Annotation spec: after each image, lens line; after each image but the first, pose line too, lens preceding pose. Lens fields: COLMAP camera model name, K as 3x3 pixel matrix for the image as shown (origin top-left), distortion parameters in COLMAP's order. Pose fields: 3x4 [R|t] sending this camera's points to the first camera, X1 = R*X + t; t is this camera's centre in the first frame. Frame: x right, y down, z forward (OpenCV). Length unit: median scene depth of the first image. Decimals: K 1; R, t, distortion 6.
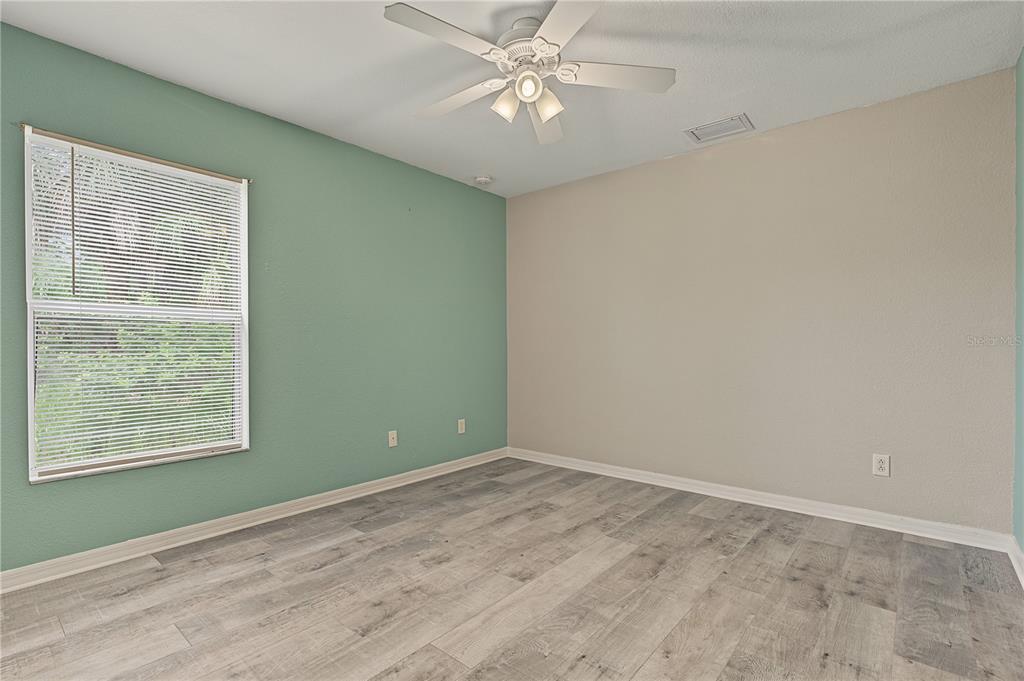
lens RADIAL K [[468.2, 0, 512.3], [0, 468.2, 345.3], [0, 0, 1]] dist [0.000089, 0.000768]
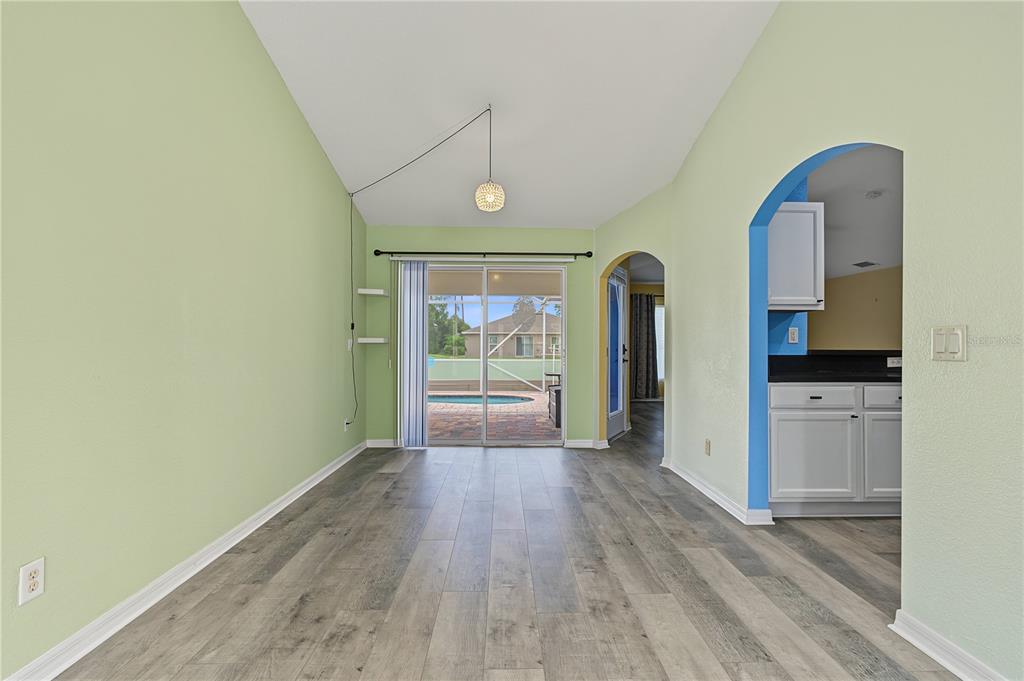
lens RADIAL K [[468.2, 0, 512.3], [0, 468.2, 345.3], [0, 0, 1]] dist [0.000089, 0.000768]
pose [[-0.743196, -0.003072, -0.669067, 0.578450], [0.000747, 0.999985, -0.005421, -0.031043], [0.669073, -0.004529, -0.743183, 1.839084]]
